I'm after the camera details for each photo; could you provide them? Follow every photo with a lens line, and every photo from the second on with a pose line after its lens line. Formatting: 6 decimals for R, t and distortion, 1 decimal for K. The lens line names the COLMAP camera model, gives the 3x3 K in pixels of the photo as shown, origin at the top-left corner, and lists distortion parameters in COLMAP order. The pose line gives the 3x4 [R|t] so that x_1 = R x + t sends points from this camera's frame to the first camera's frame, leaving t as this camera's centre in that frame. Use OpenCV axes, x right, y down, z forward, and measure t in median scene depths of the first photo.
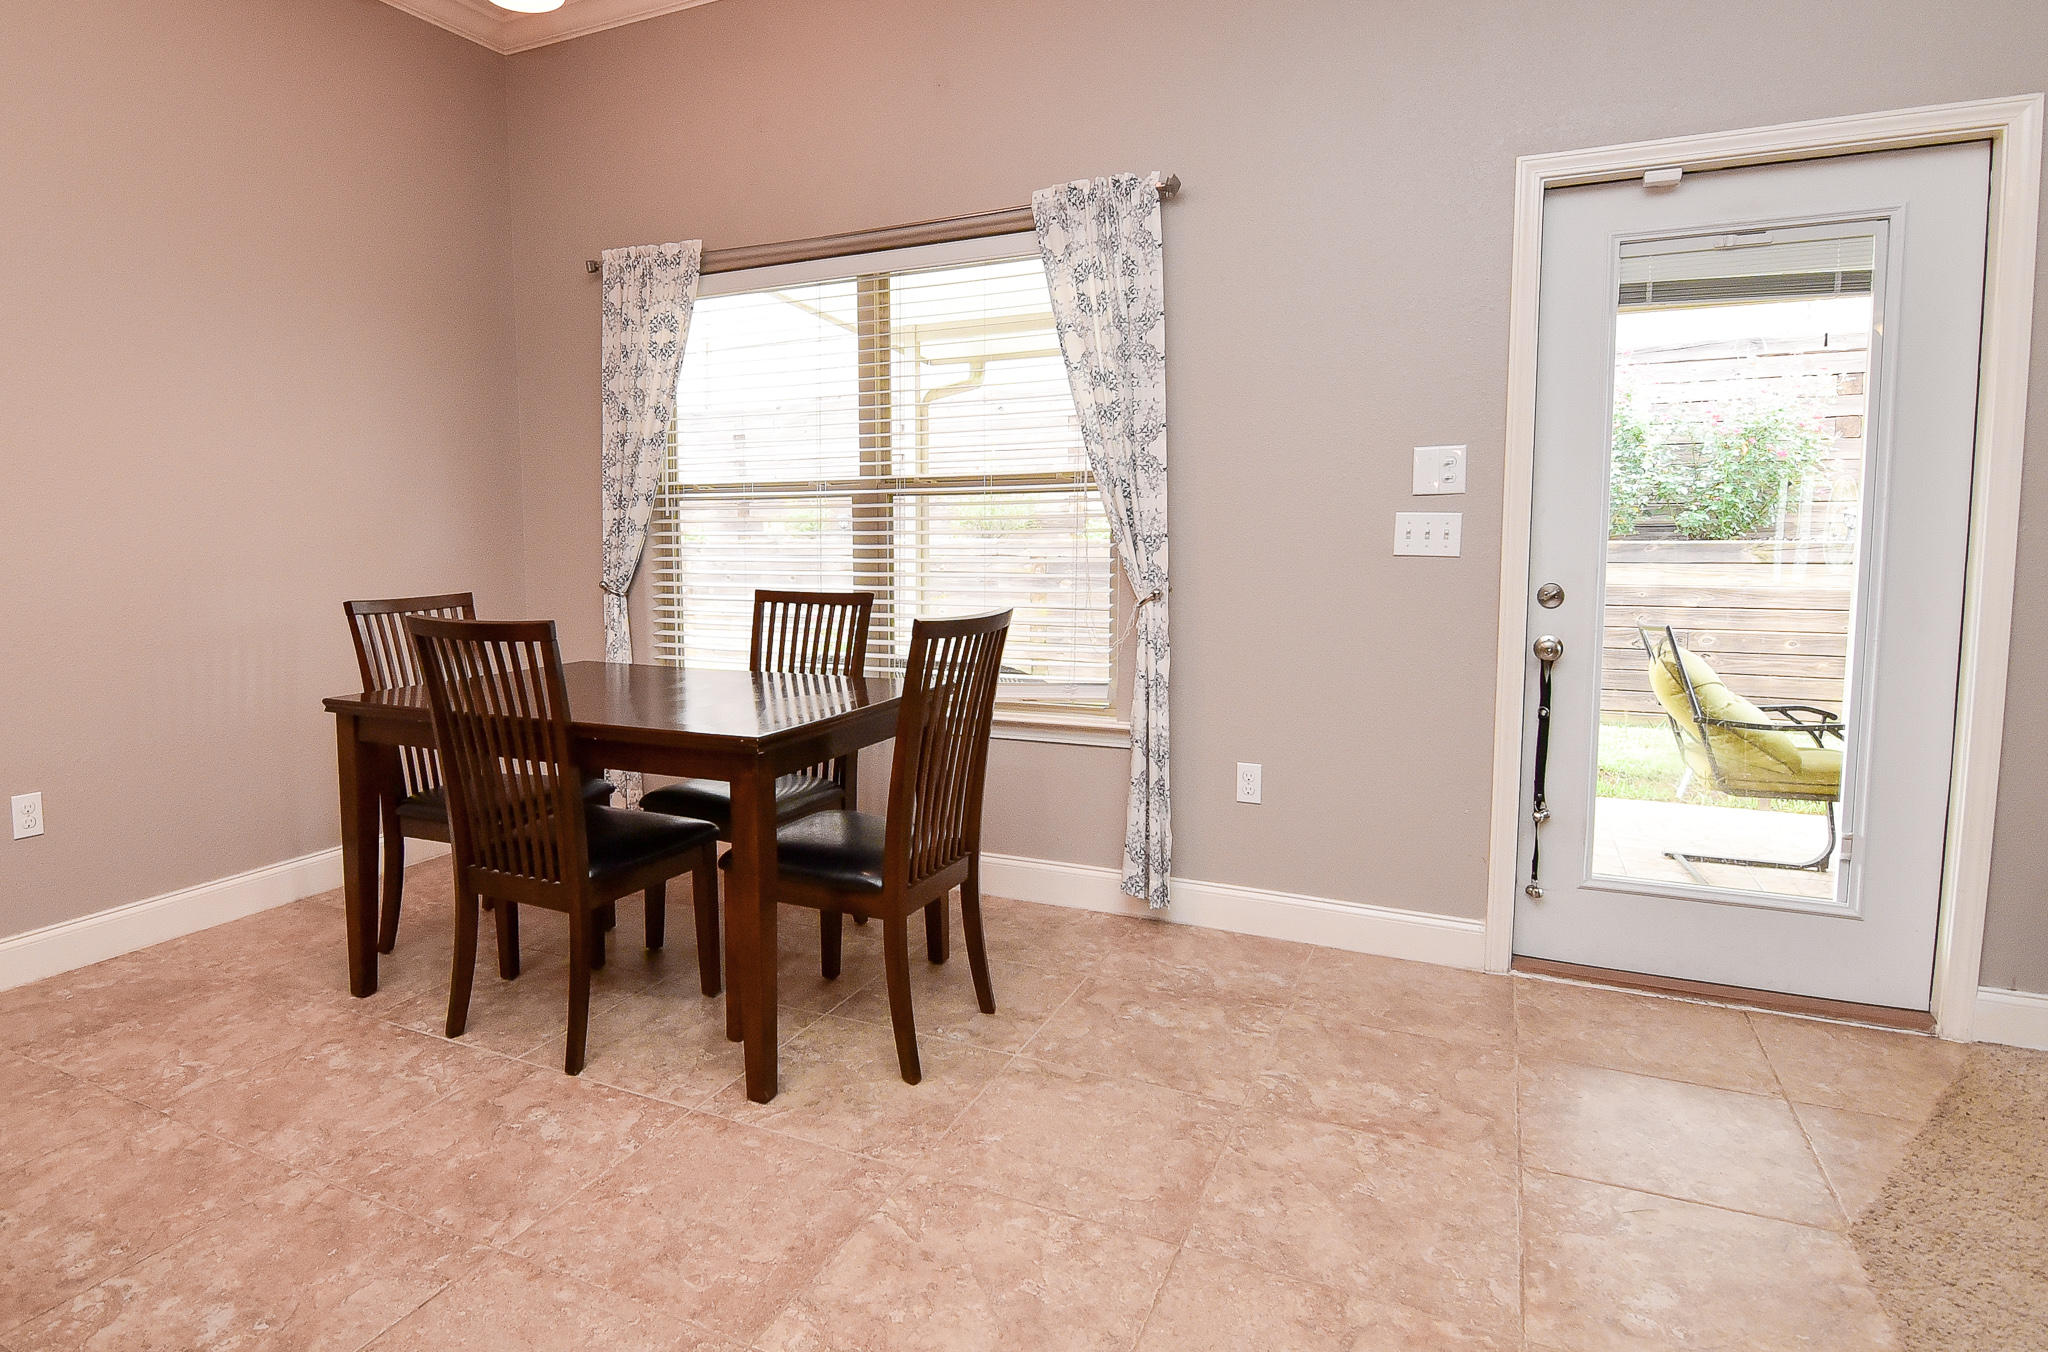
lens RADIAL K [[1127.7, 0, 937.3], [0, 1127.7, 631.8], [0, 0, 1]] dist [-0.017706, -0.000332]
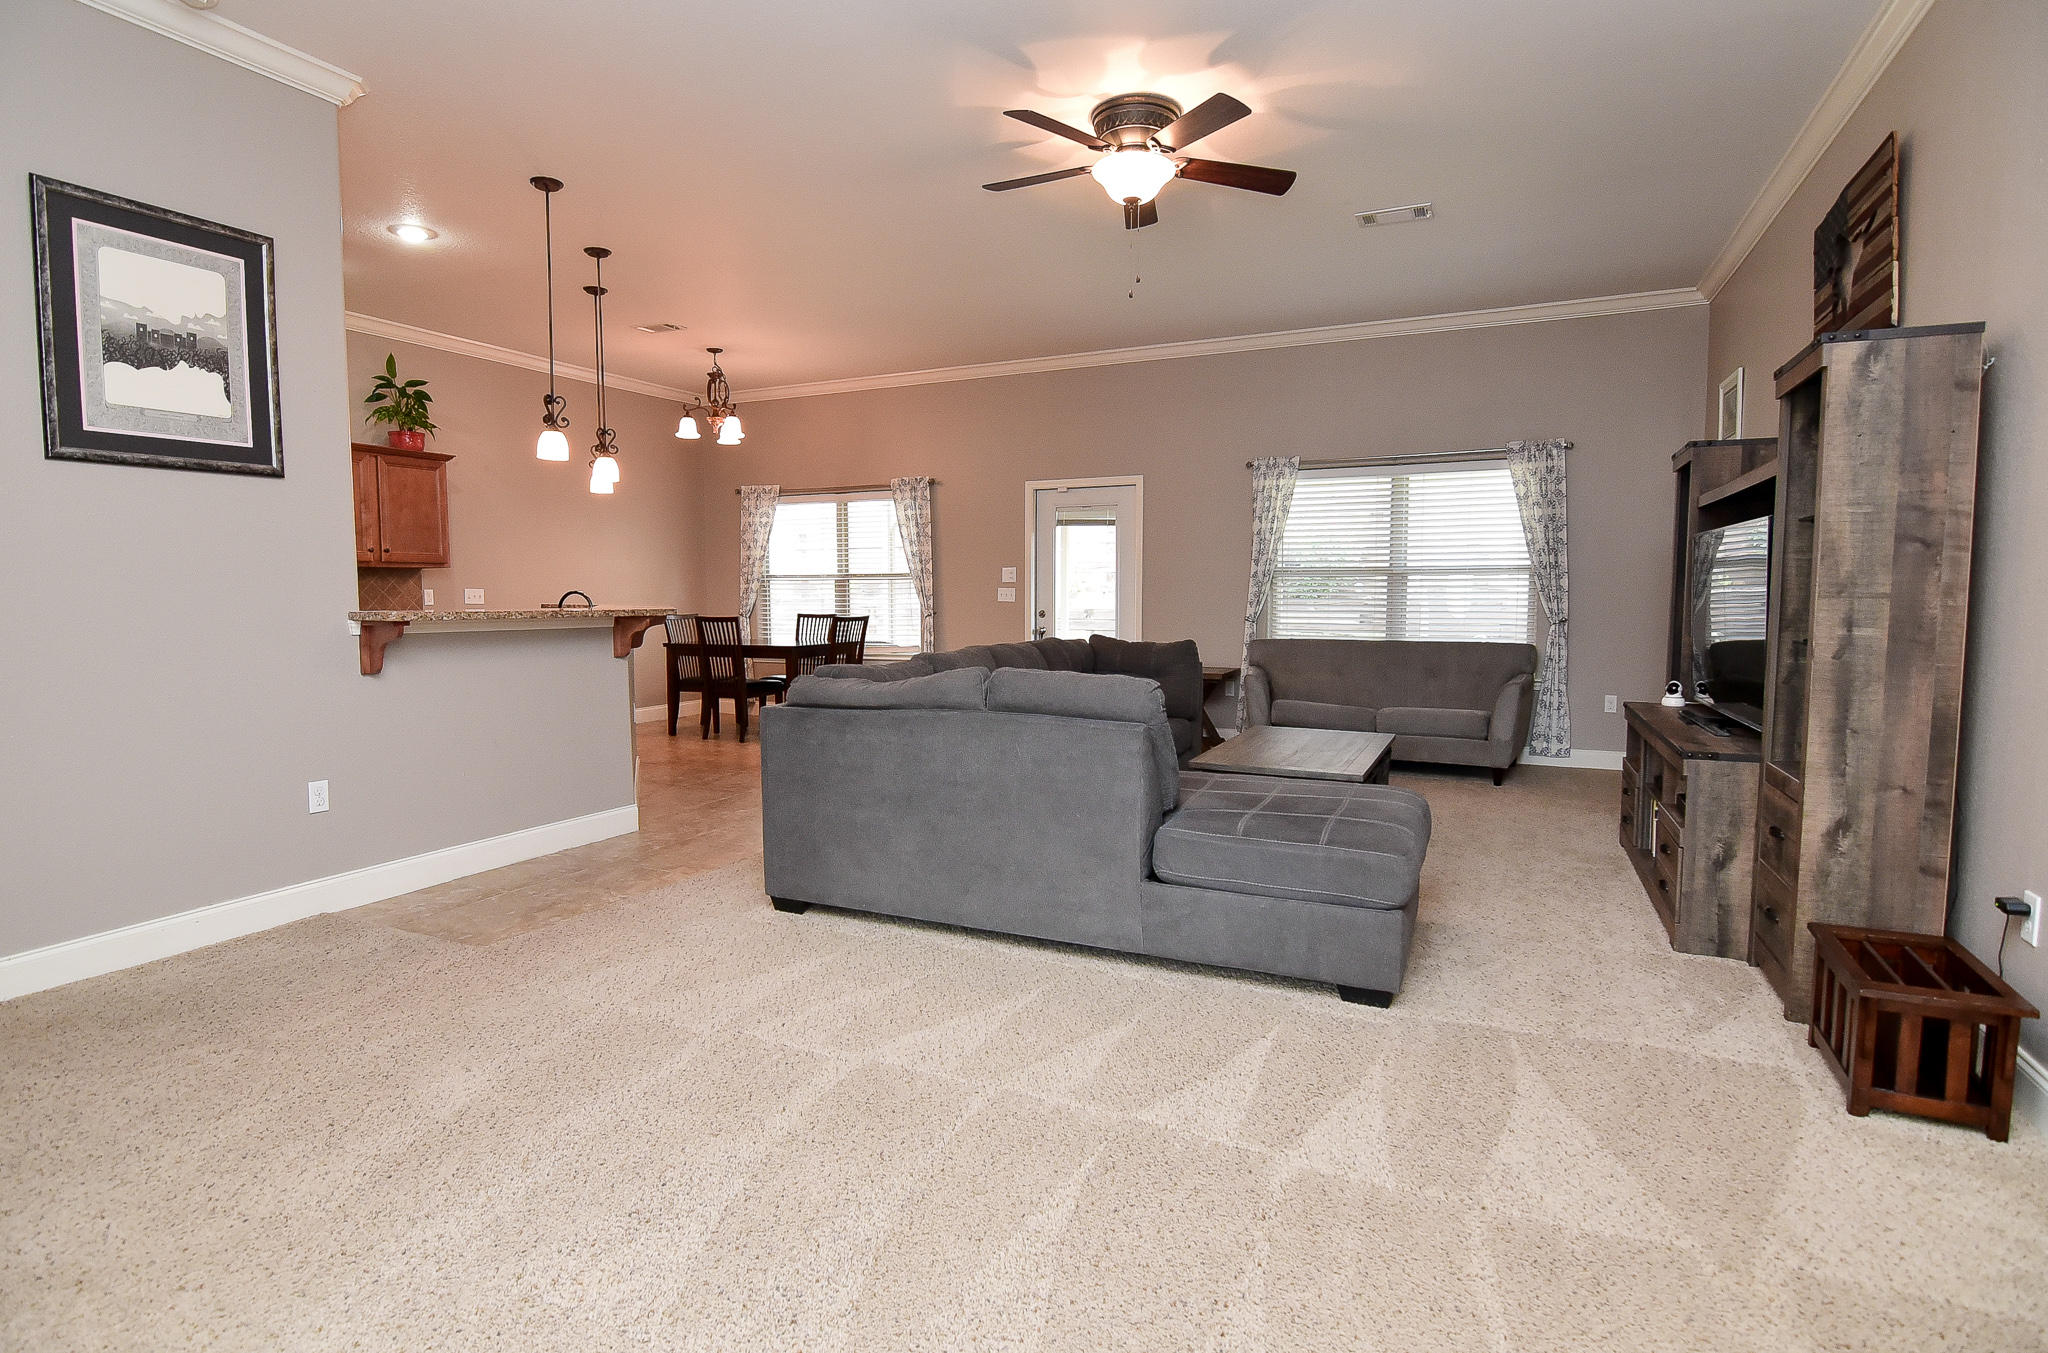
lens RADIAL K [[1018.8, 0, 1024.0], [0, 1018.8, 676.5], [0, 0, 1]] dist [-0.027806, -0.001077]
pose [[0.999578, 0.003849, 0.028797, 0.364950], [-0.003613, 0.999959, -0.008258, 0.152686], [-0.028828, 0.008150, 0.999551, -1.713840]]
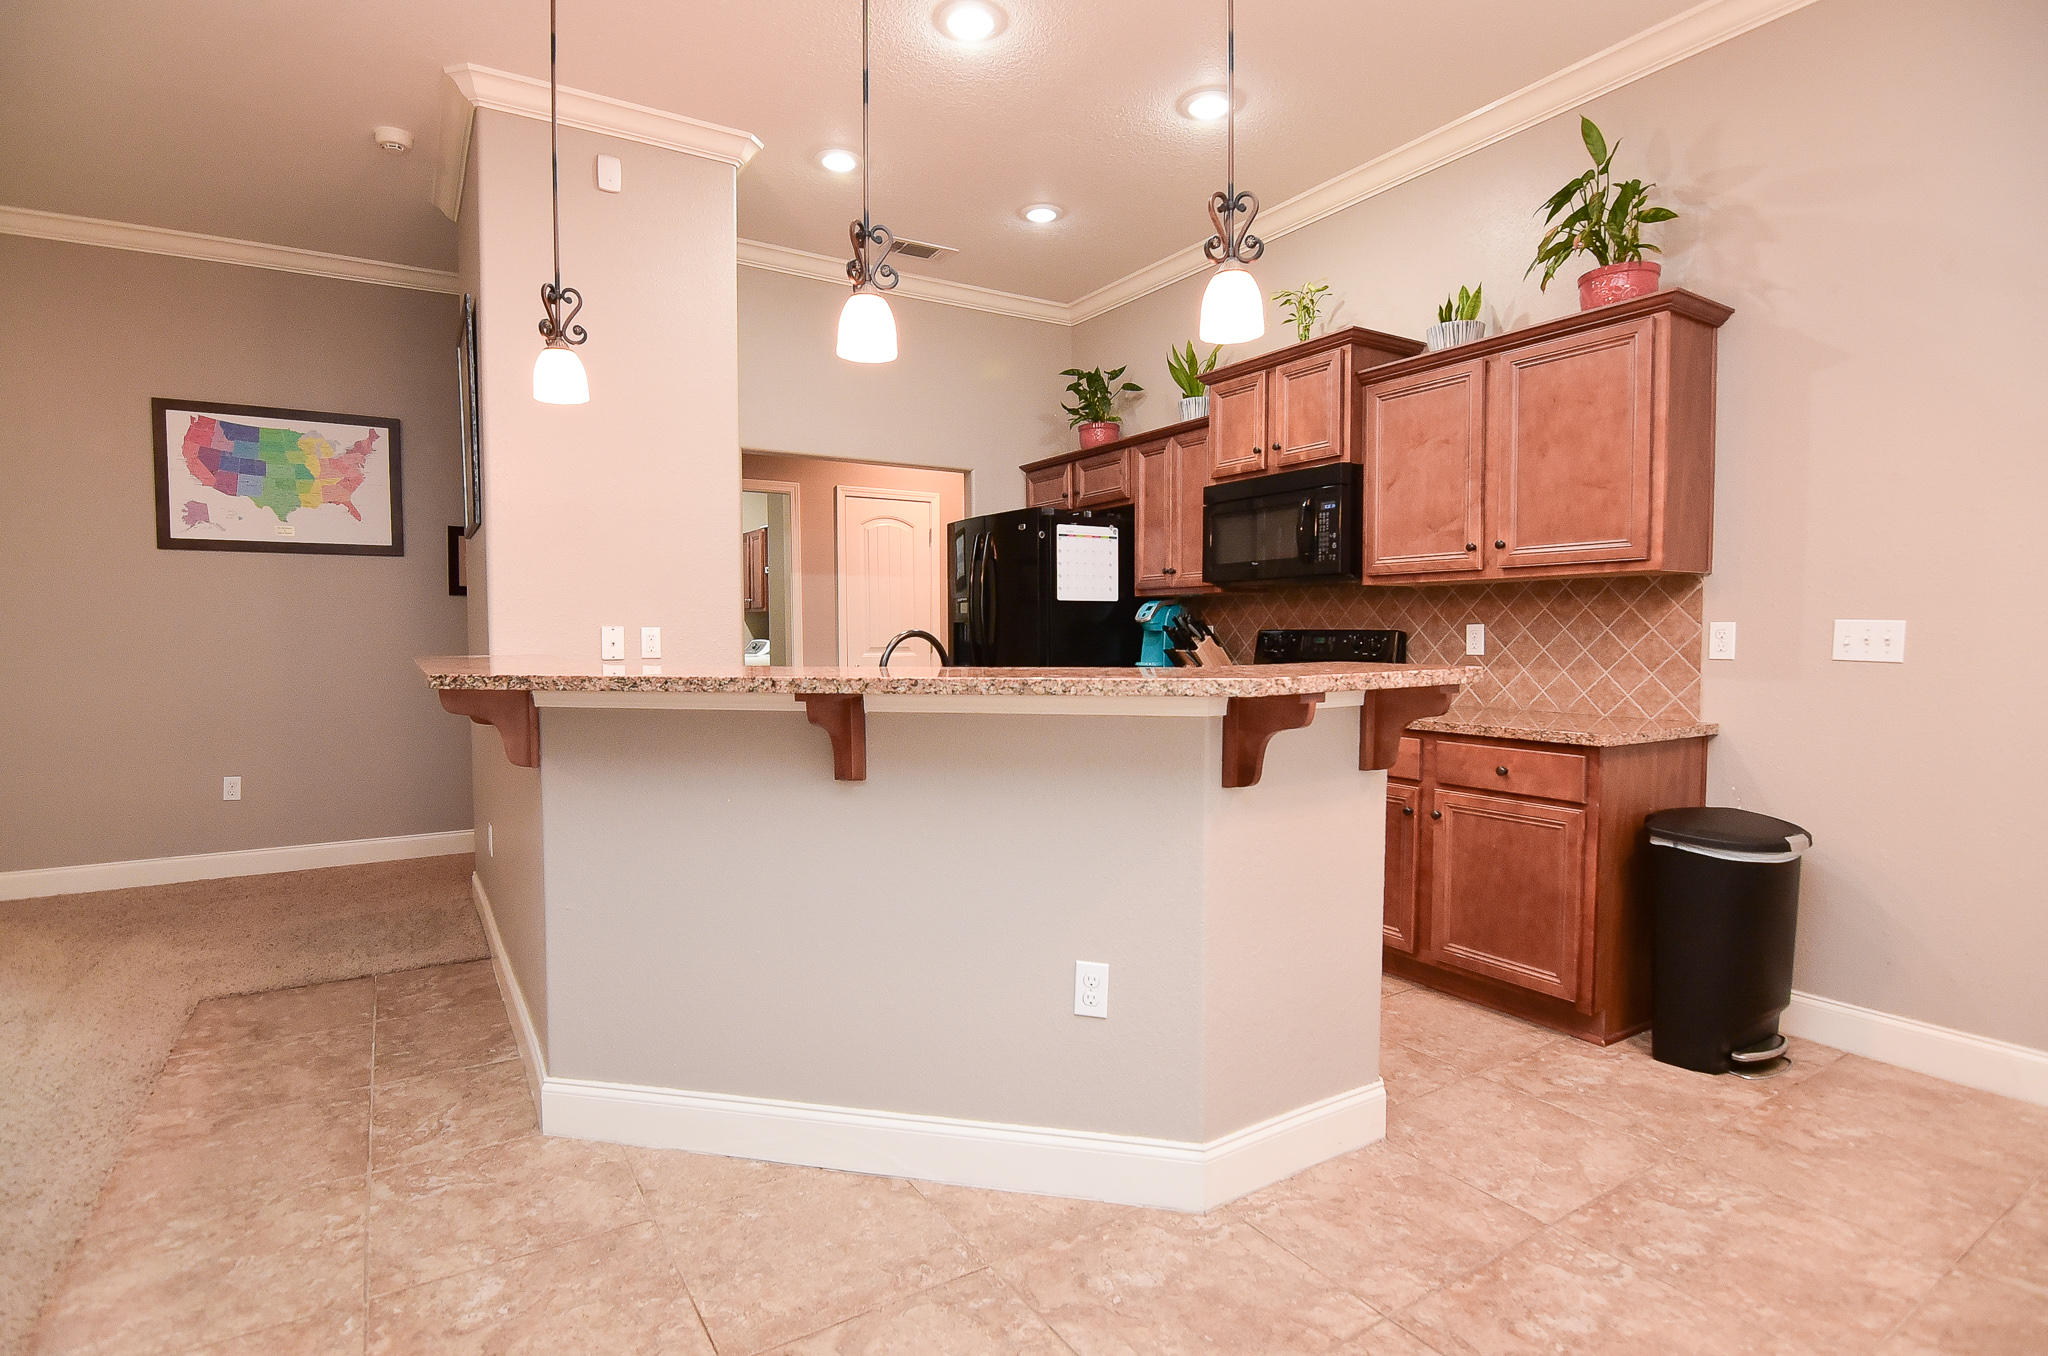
lens RADIAL K [[1018.8, 0, 1024.0], [0, 1018.8, 678.0], [0, 0, 1]] dist [-0.027806, -0.001077]
pose [[-0.513858, 0.052175, -0.856287, 0.248472], [-0.073410, 0.991813, 0.104486, -0.053596], [0.854729, 0.116551, -0.505821, 0.494712]]
